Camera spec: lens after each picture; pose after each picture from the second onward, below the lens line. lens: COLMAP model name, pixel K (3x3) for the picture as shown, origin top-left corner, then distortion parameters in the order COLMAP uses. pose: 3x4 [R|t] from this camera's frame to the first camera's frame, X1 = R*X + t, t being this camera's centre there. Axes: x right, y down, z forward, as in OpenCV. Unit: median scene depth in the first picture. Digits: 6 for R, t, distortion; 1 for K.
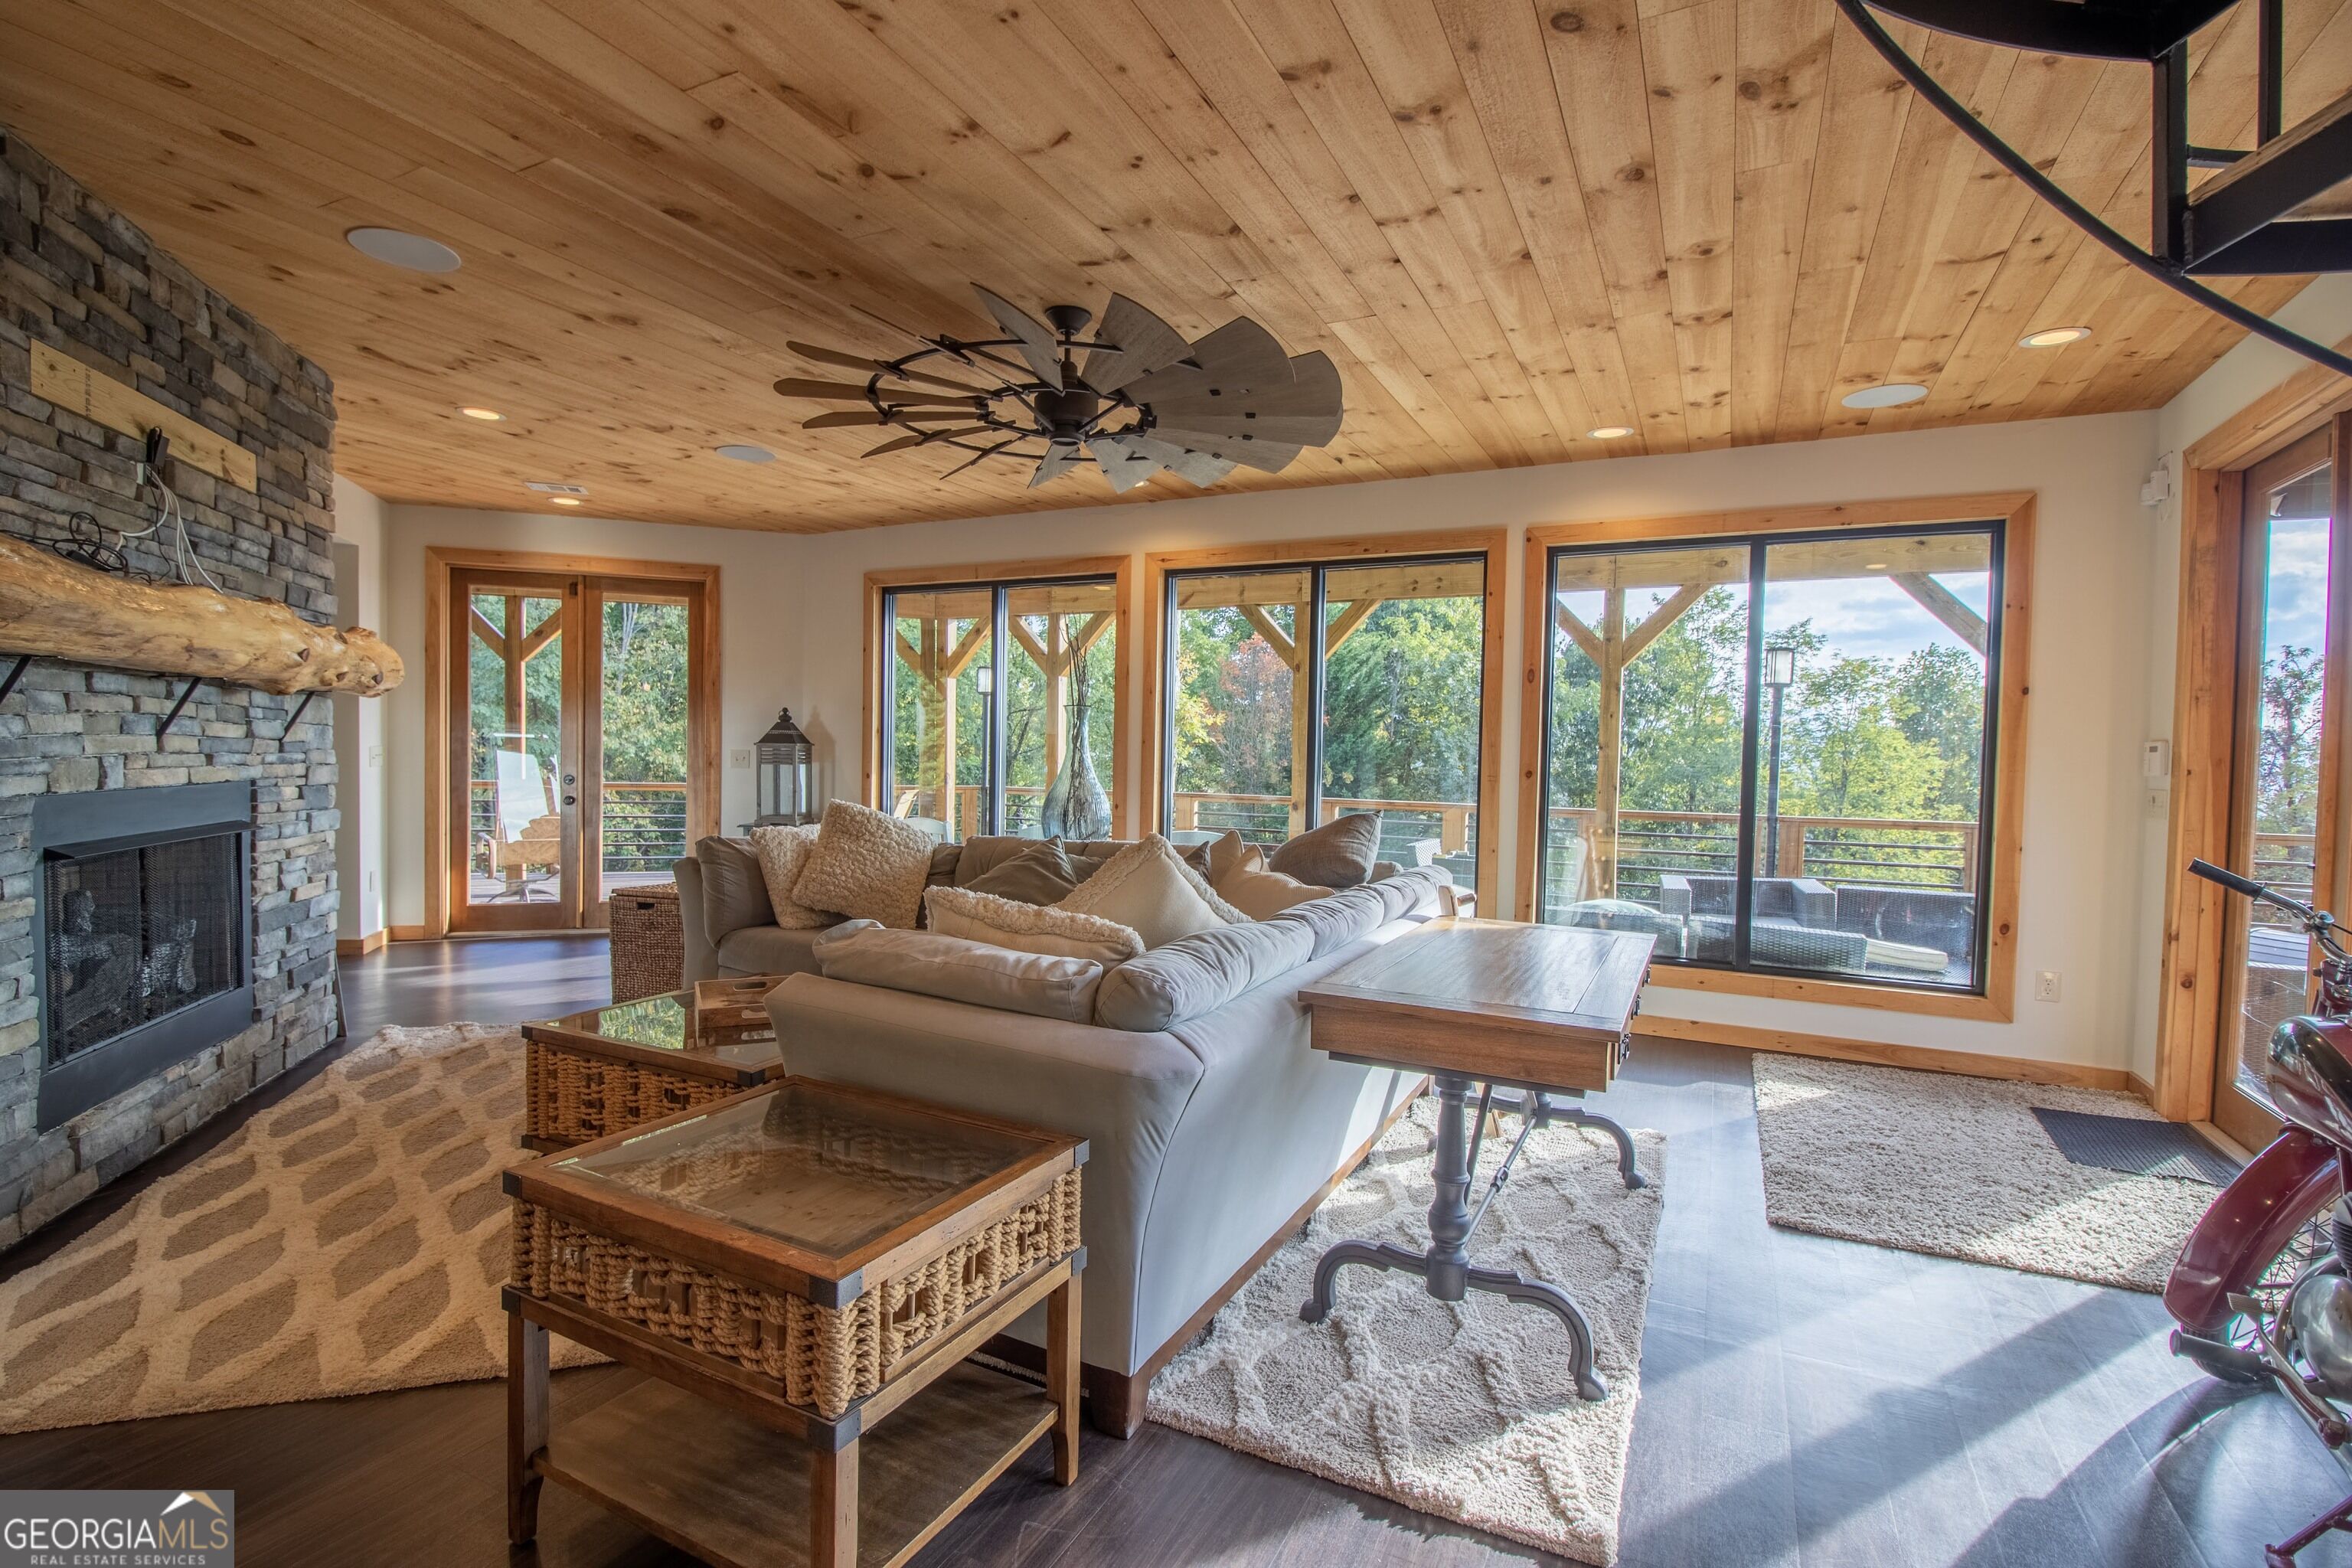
lens RADIAL K [[1101.0, 0, 1161.1], [0, 1101.0, 779.7], [0, 0, 1]] dist [-0.000558, -0.013067]
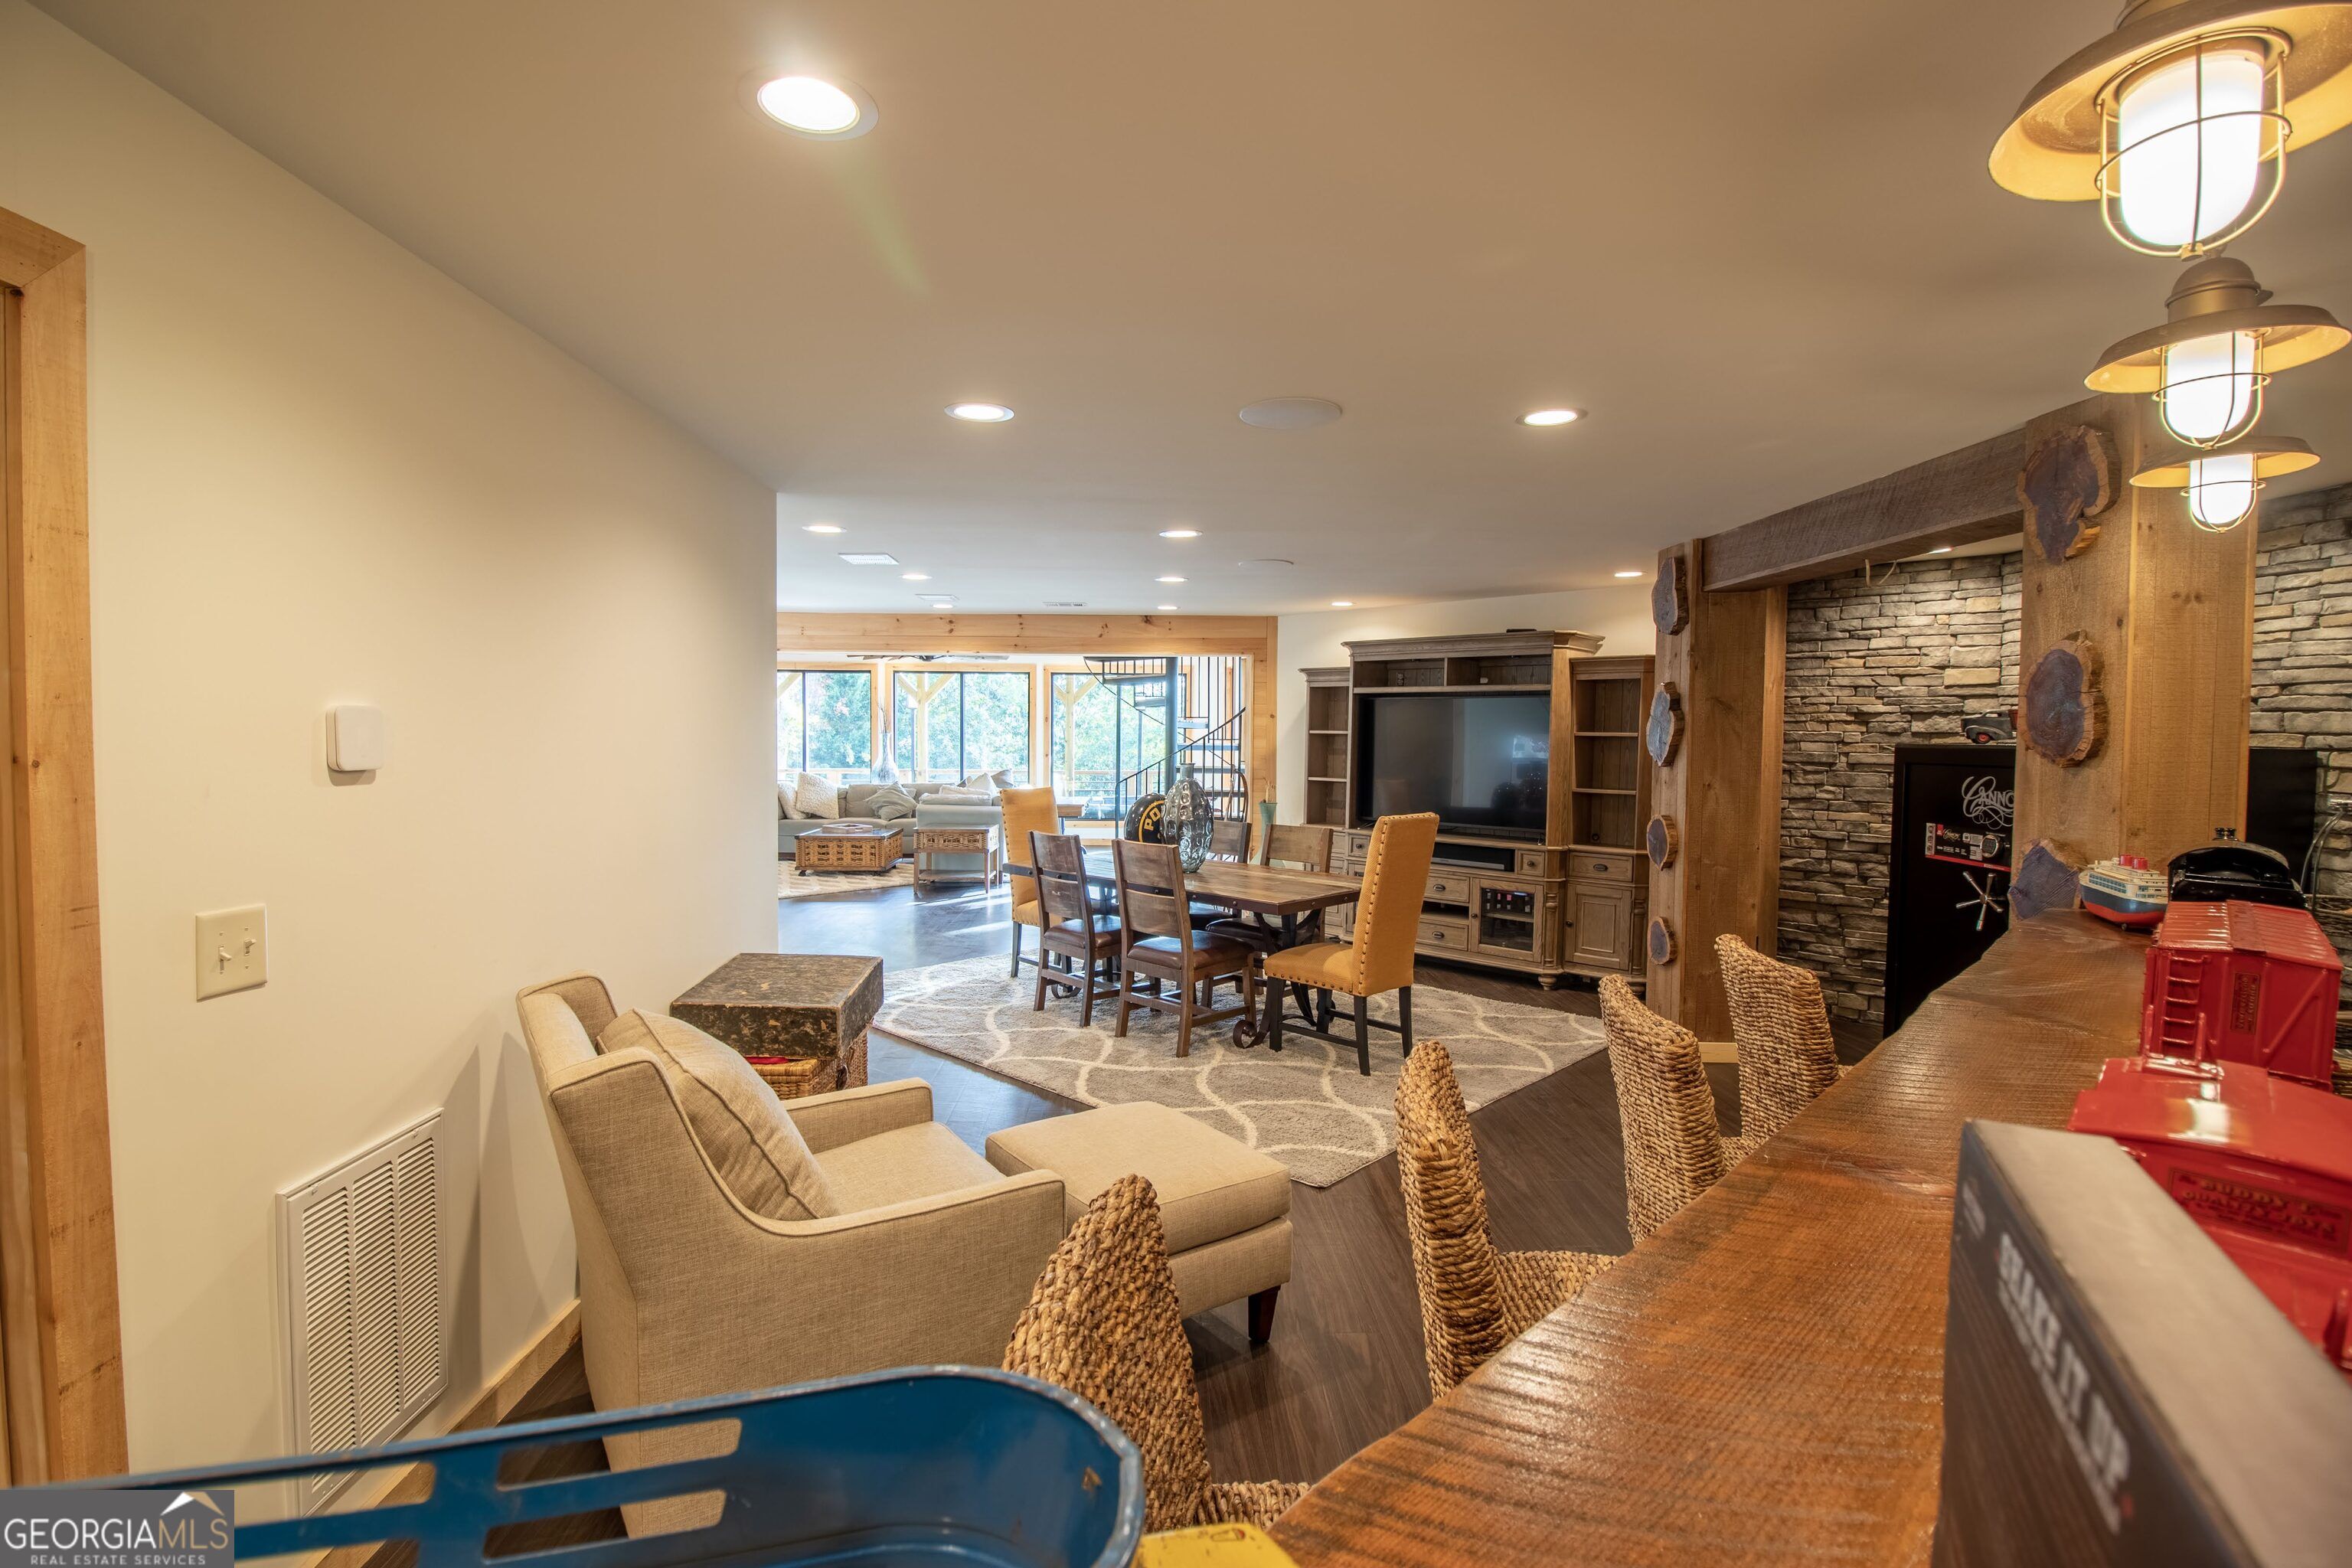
lens RADIAL K [[1101.0, 0, 1161.1], [0, 1101.0, 779.7], [0, 0, 1]] dist [-0.000558, -0.013067]
pose [[0.884145, -0.033142, 0.466035, -0.517462], [0.022911, 0.999356, 0.027604, -0.010584], [-0.466650, -0.013729, 0.884336, -1.161582]]
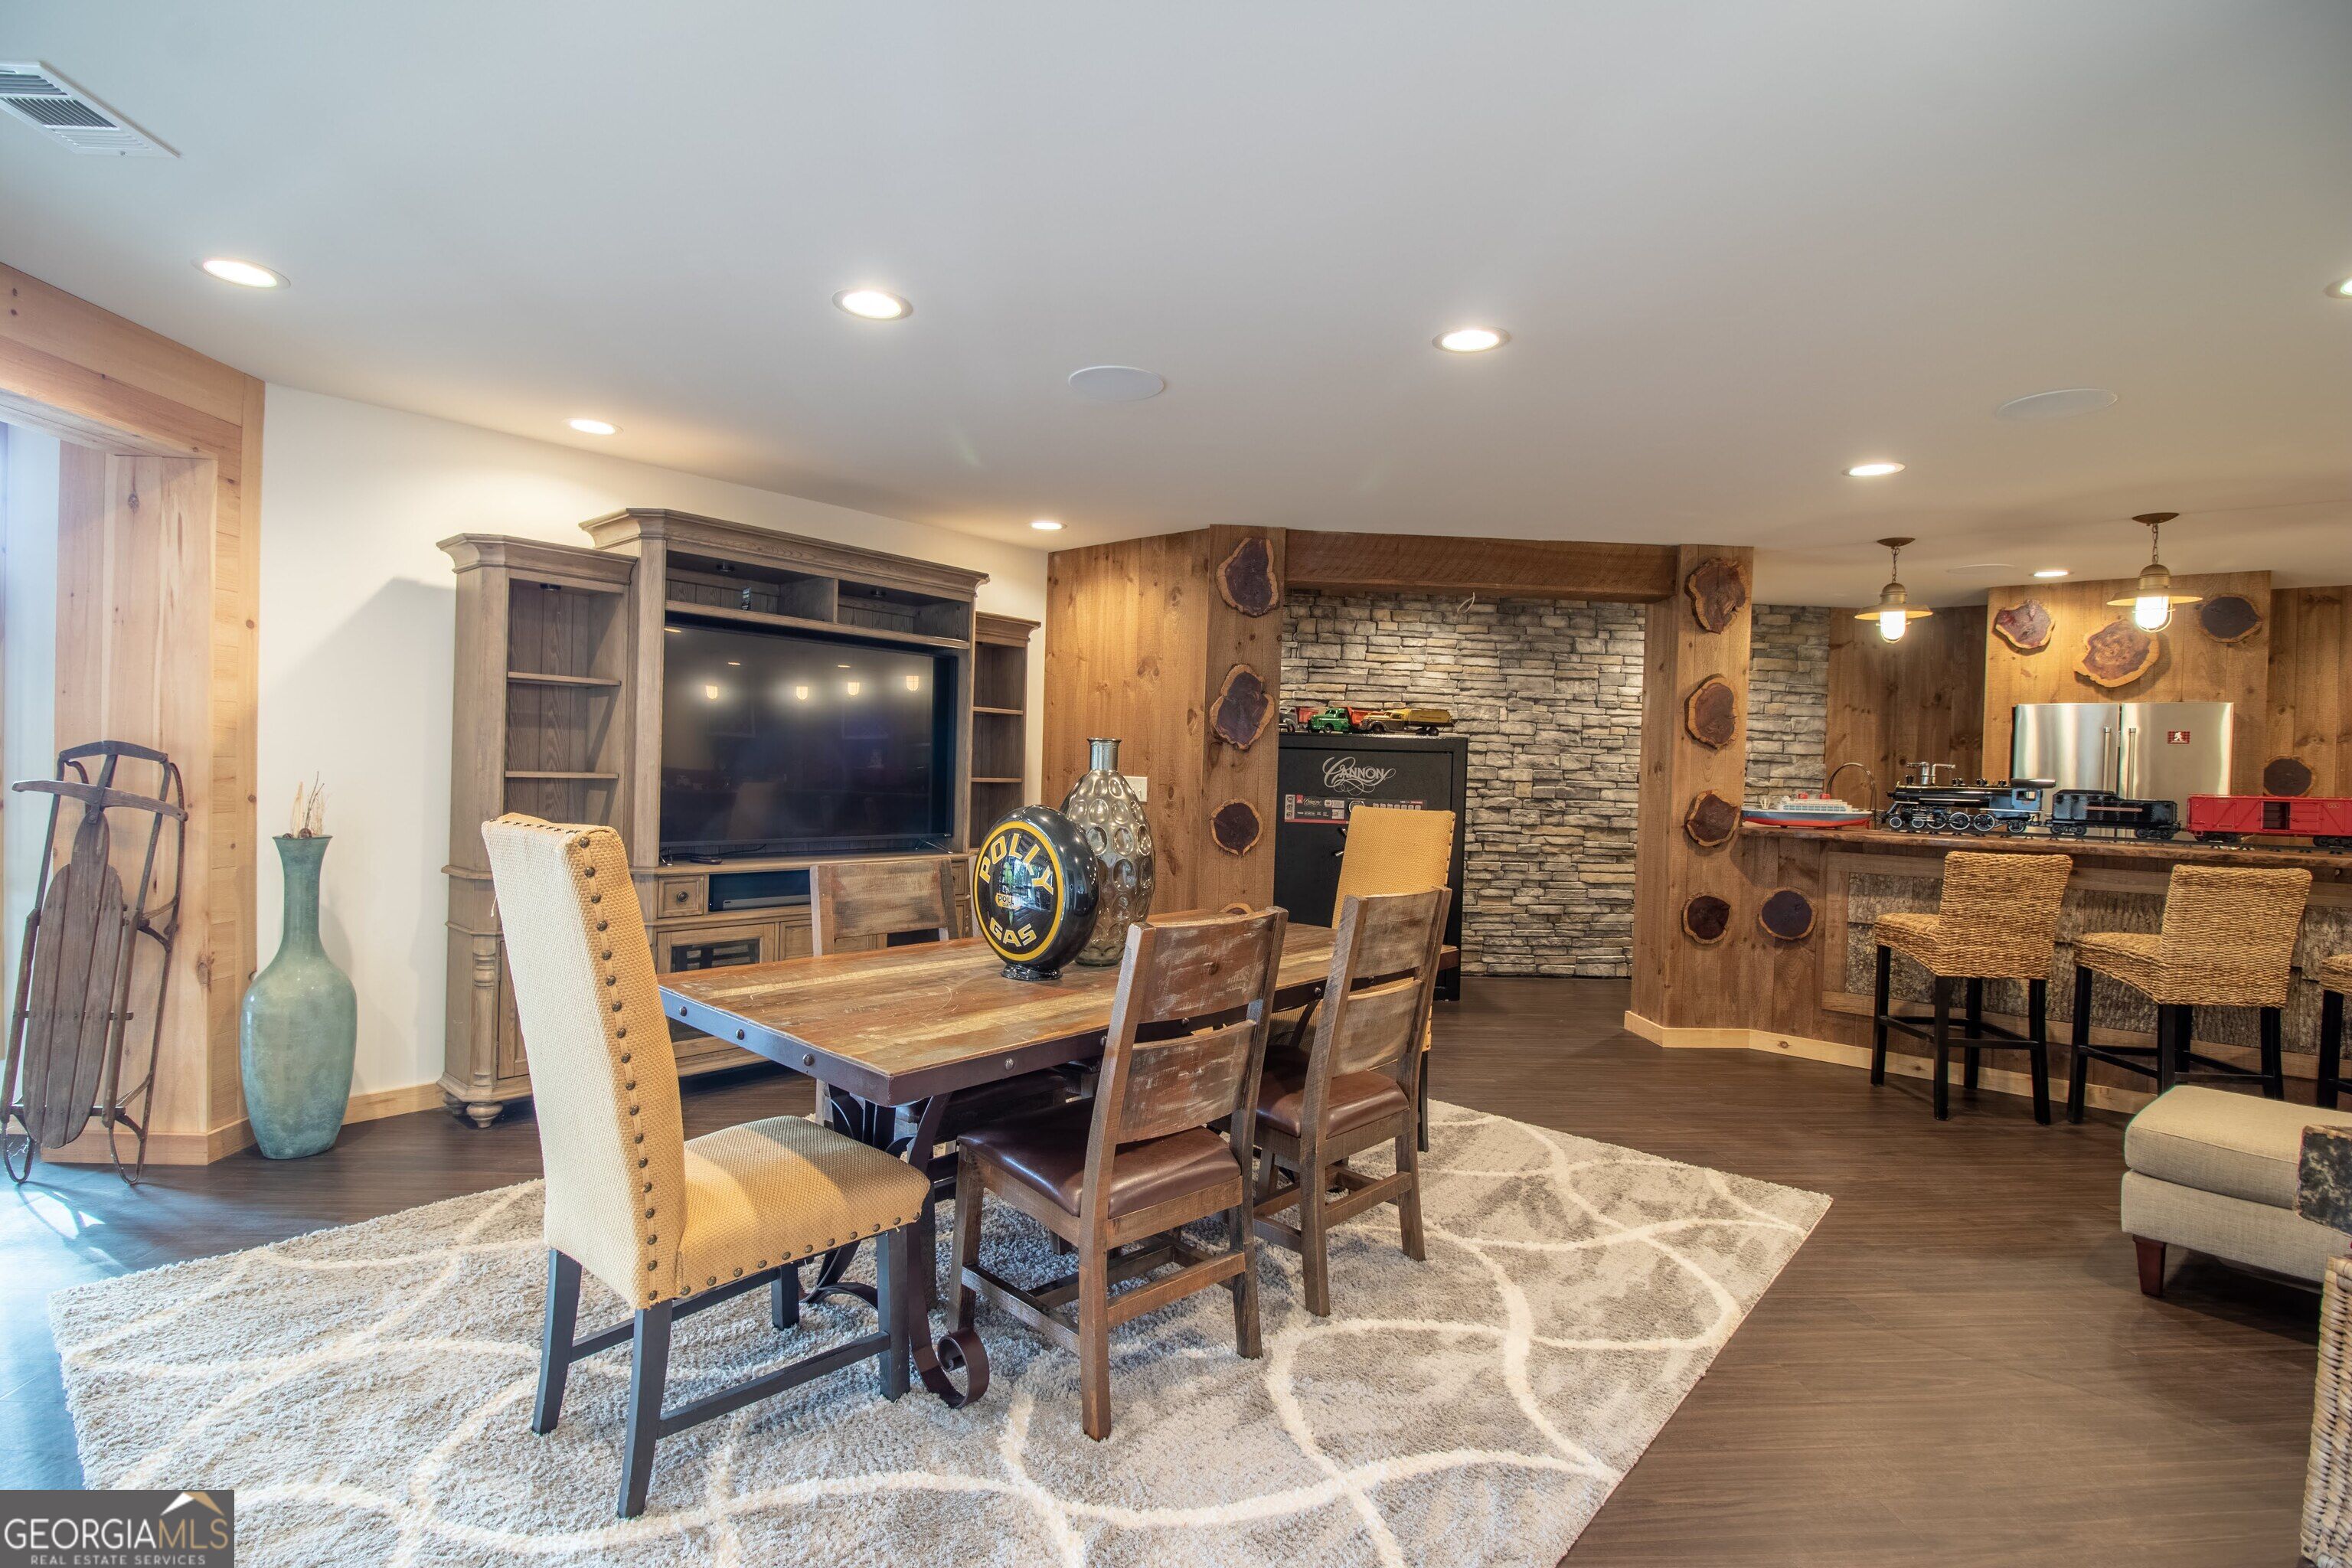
lens RADIAL K [[1101.0, 0, 1161.1], [0, 1101.0, 779.7], [0, 0, 1]] dist [-0.000558, -0.013067]
pose [[-0.503087, -0.048852, 0.862854, -0.475323], [-0.015614, 0.998752, 0.047442, -0.005198], [-0.864095, 0.010395, -0.503222, -0.273922]]
